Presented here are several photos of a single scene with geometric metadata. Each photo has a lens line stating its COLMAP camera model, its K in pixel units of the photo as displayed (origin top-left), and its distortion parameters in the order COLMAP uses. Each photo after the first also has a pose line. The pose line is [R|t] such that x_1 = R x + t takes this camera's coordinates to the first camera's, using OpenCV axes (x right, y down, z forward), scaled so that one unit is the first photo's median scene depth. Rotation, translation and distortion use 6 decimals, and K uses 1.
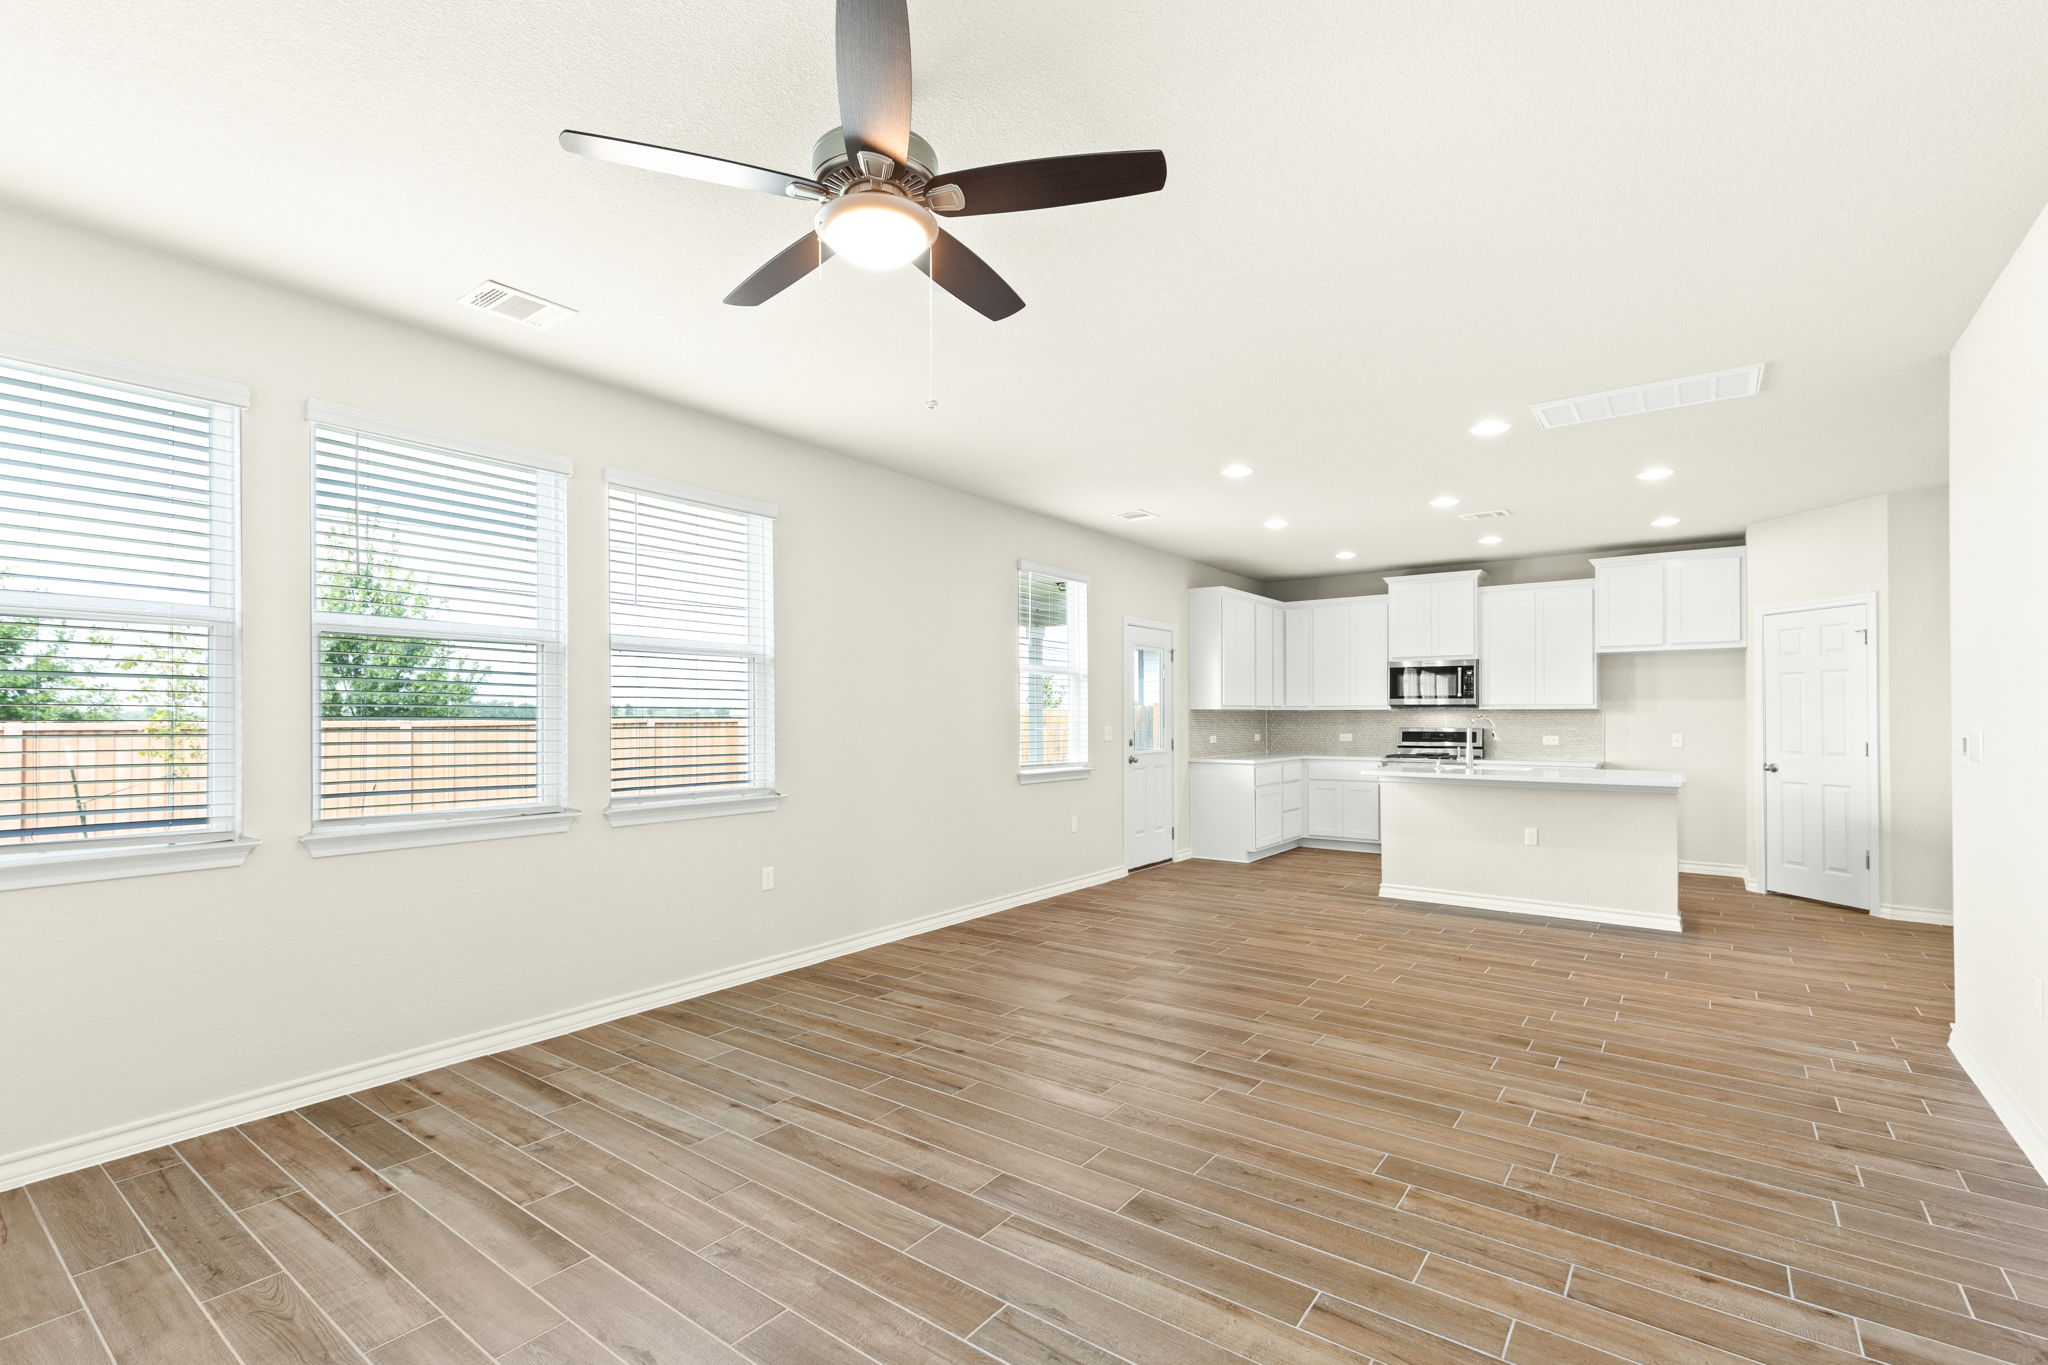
lens RADIAL K [[932.0, 0, 986.0], [0, 932.0, 713.4], [0, 0, 1]] dist [-0.009534, 0.000210]
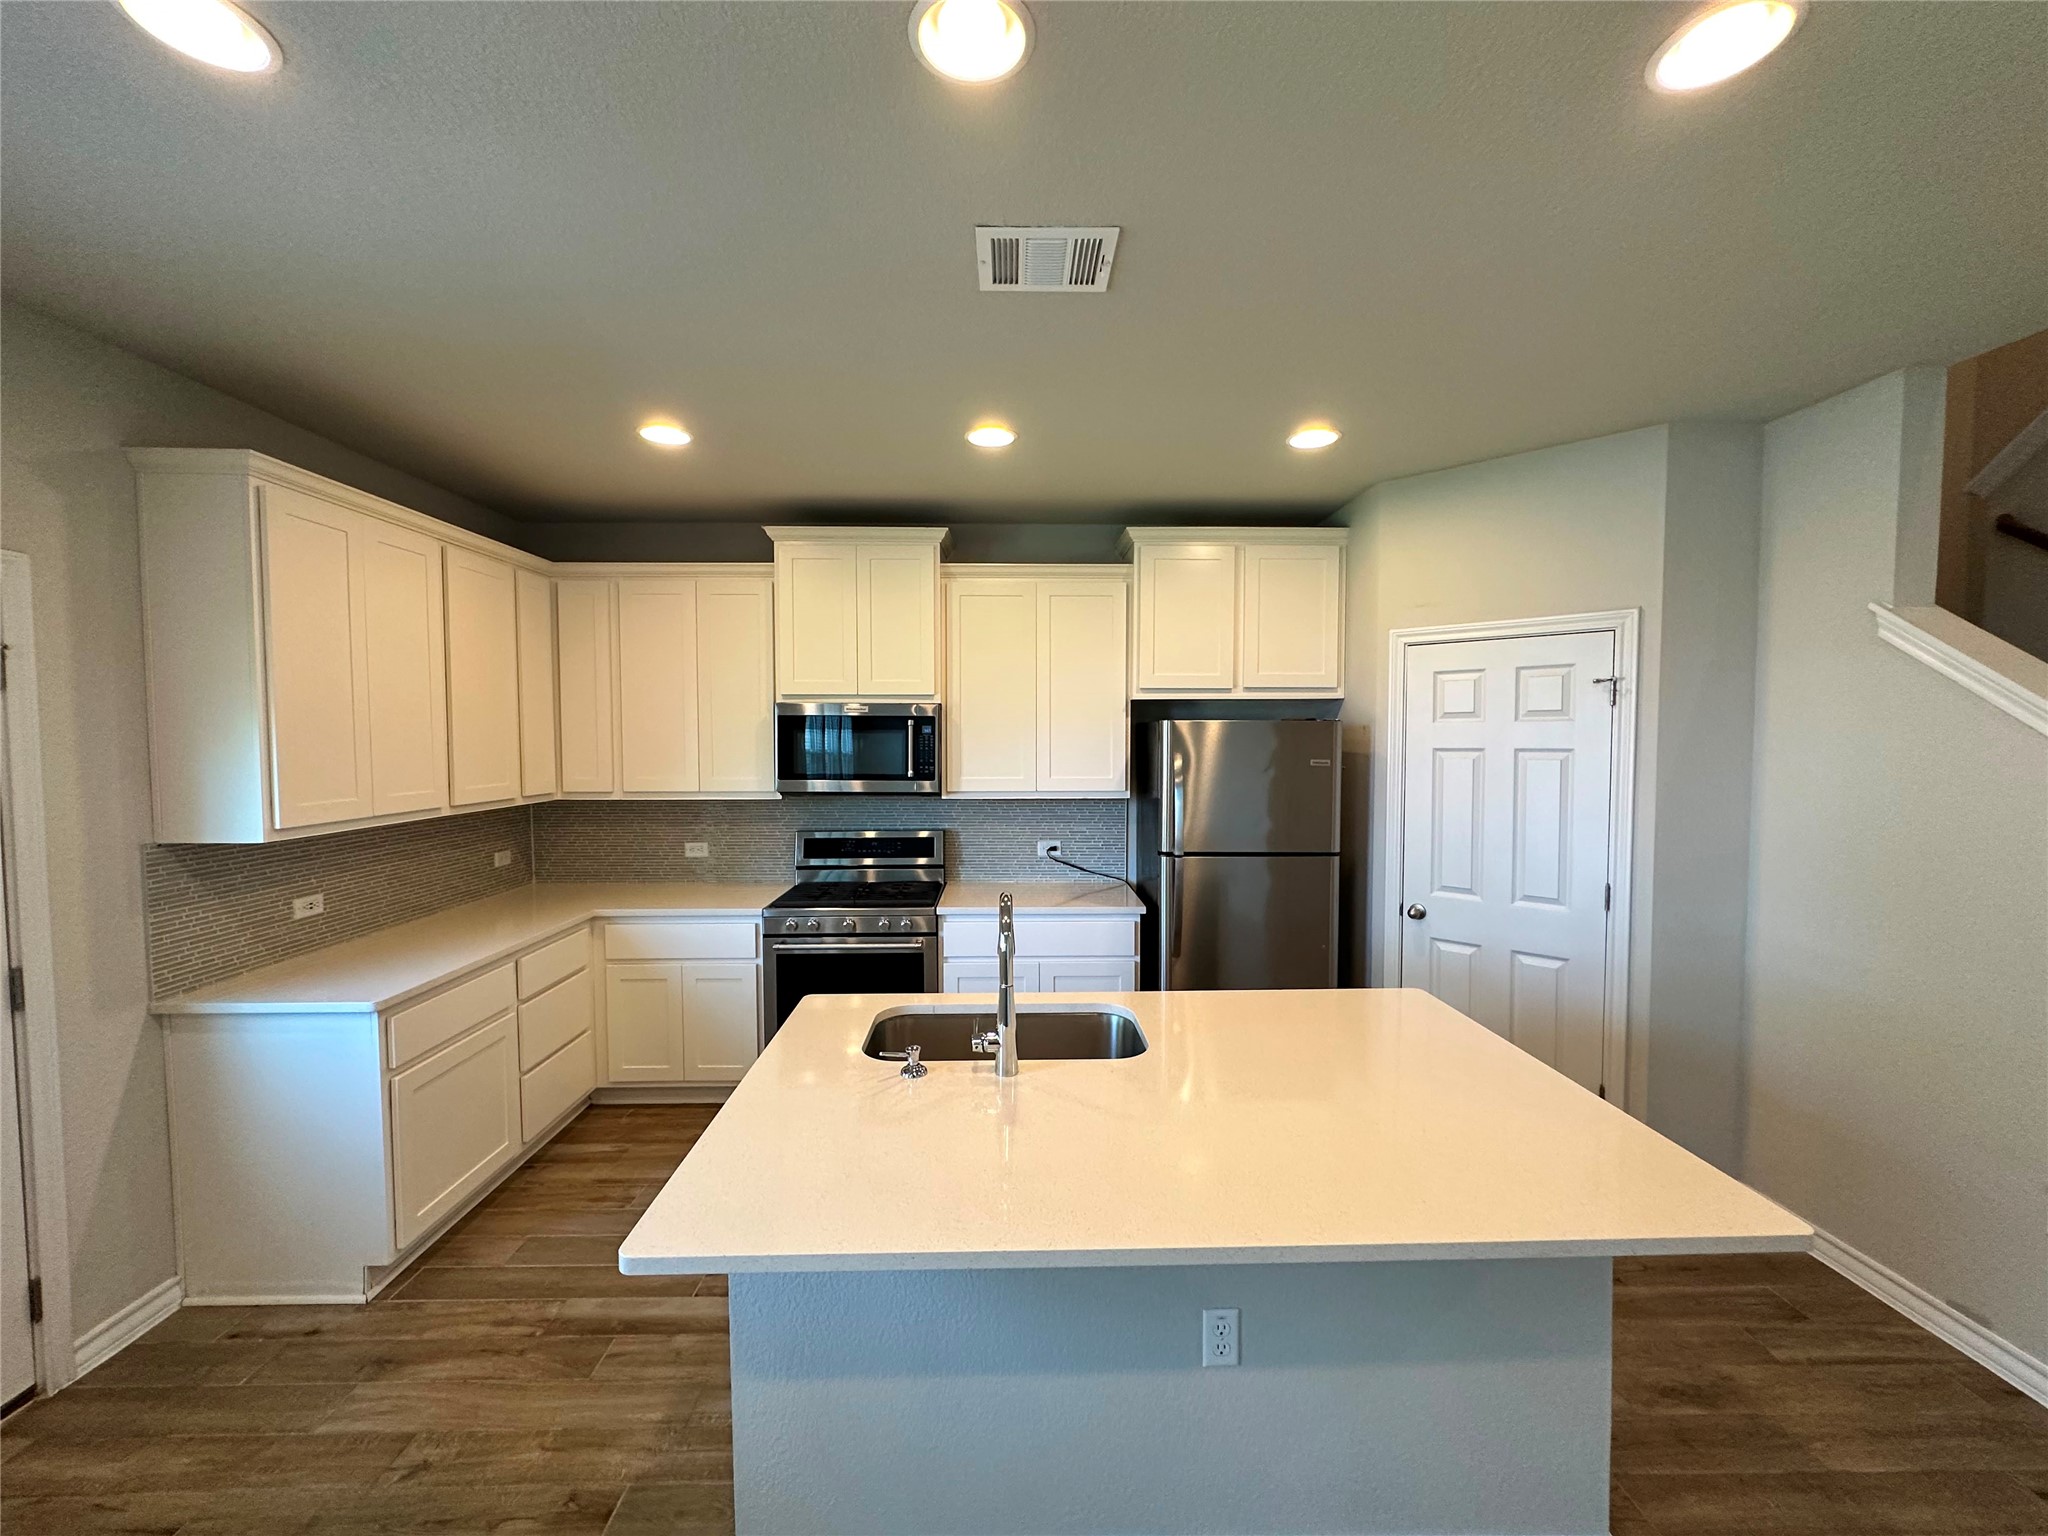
lens RADIAL K [[803.0, 0, 1030.4], [0, 803.0, 775.0], [0, 0, 1]] dist [-0.011079, 0.002302]
pose [[0.768902, -0.032355, 0.638548, 0.277597], [-0.002696, 0.998546, 0.053843, -0.042473], [-0.639361, -0.043121, 0.767697, 0.616693]]
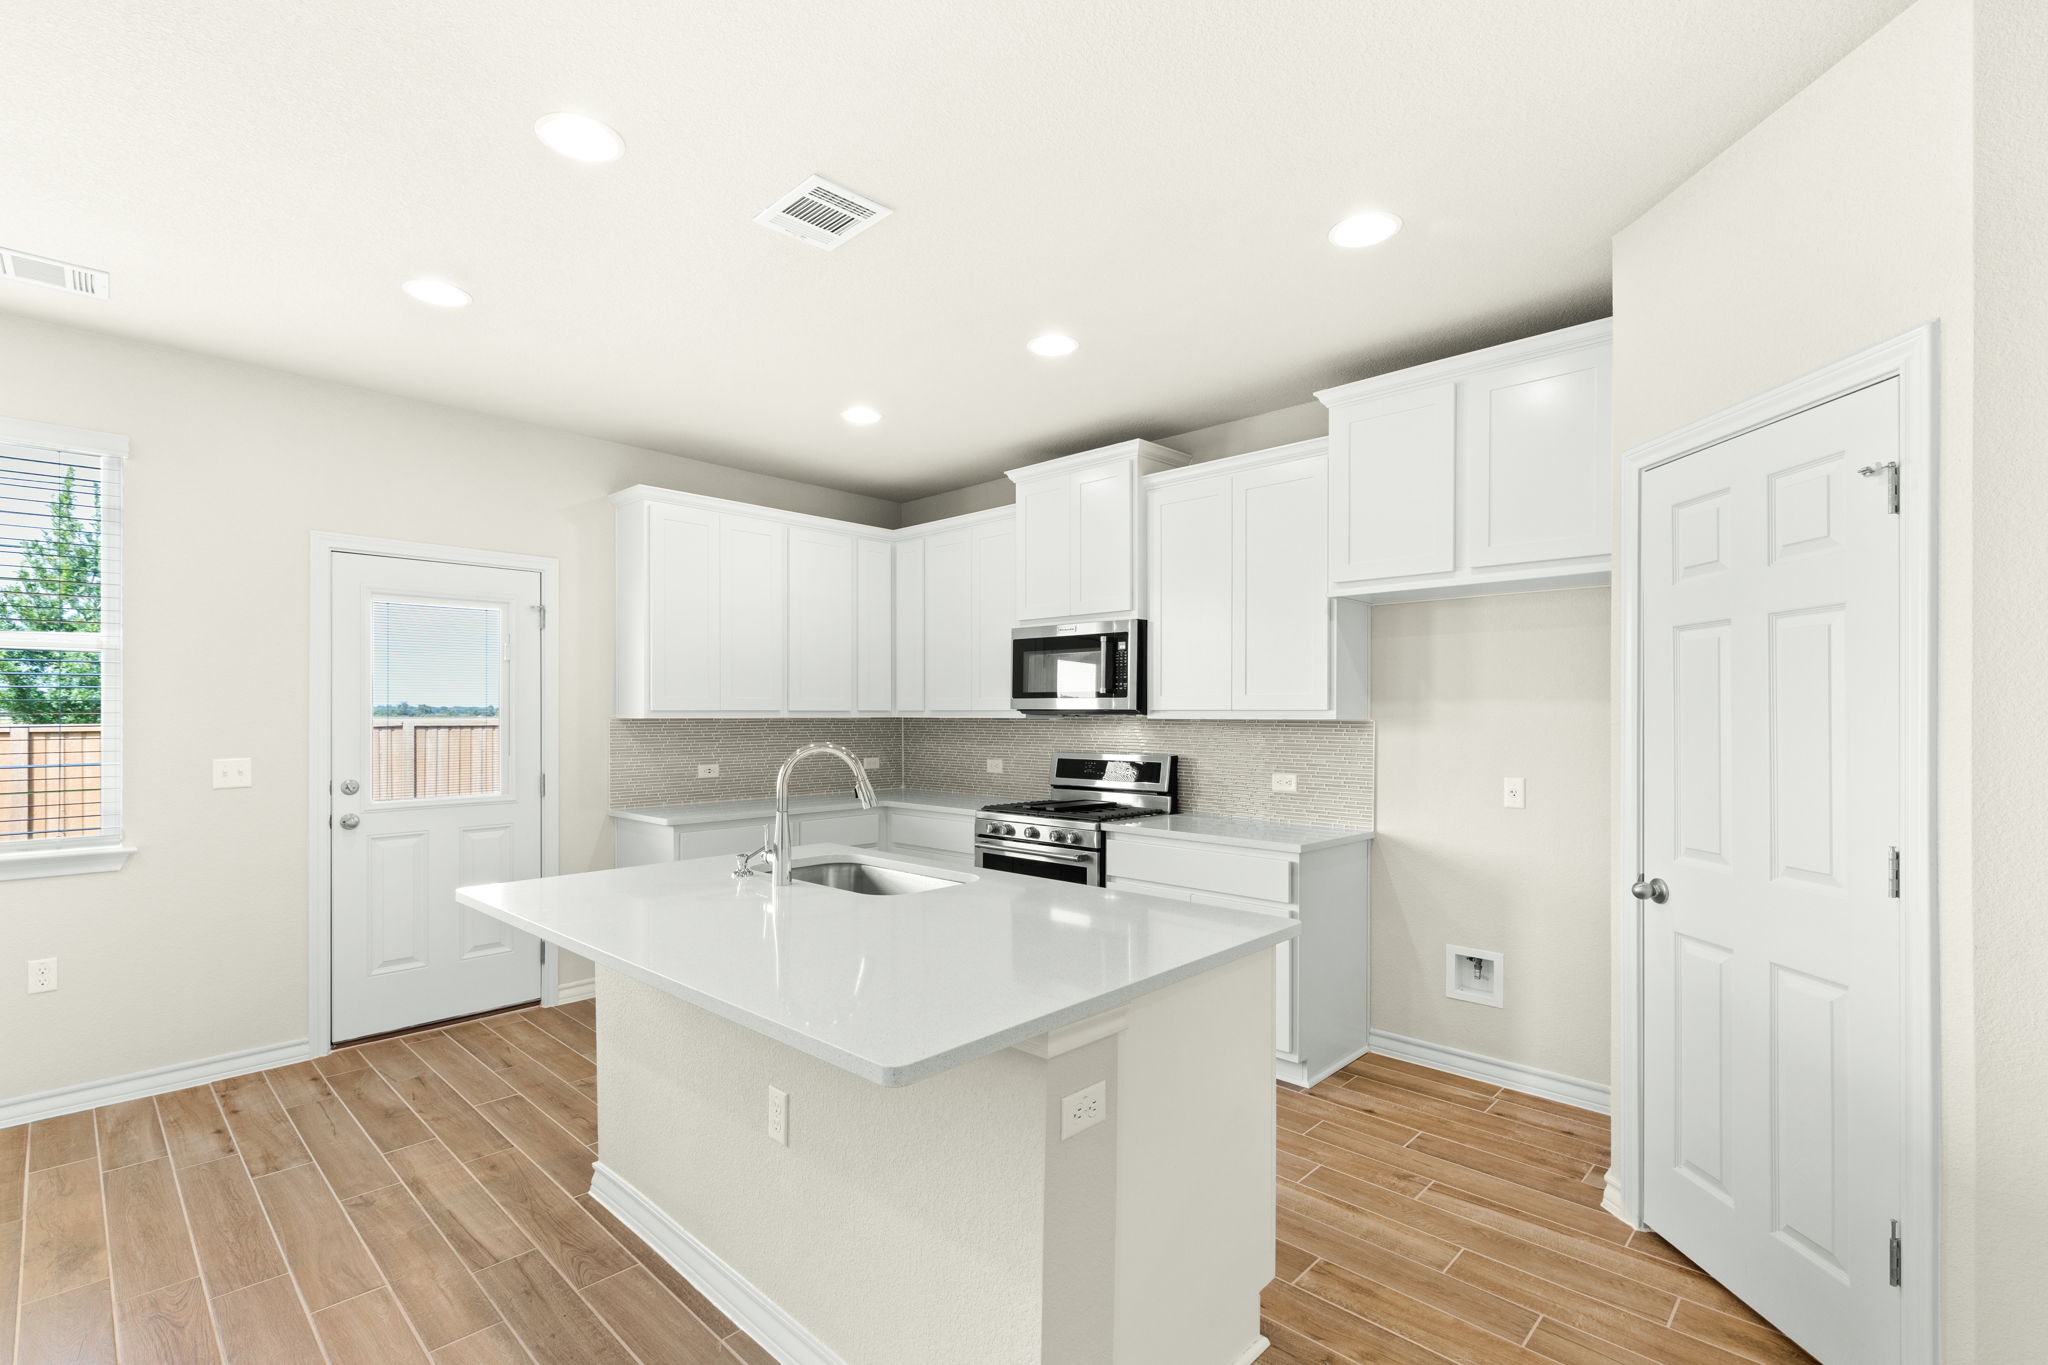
lens RADIAL K [[932.0, 0, 1025.4], [0, 932.0, 701.2], [0, 0, 1]] dist [-0.009534, 0.000210]
pose [[0.995306, -0.000666, -0.096780, 0.509419], [-0.000310, 0.999949, -0.010069, -0.008900], [0.096782, 0.010052, 0.995255, 0.490675]]
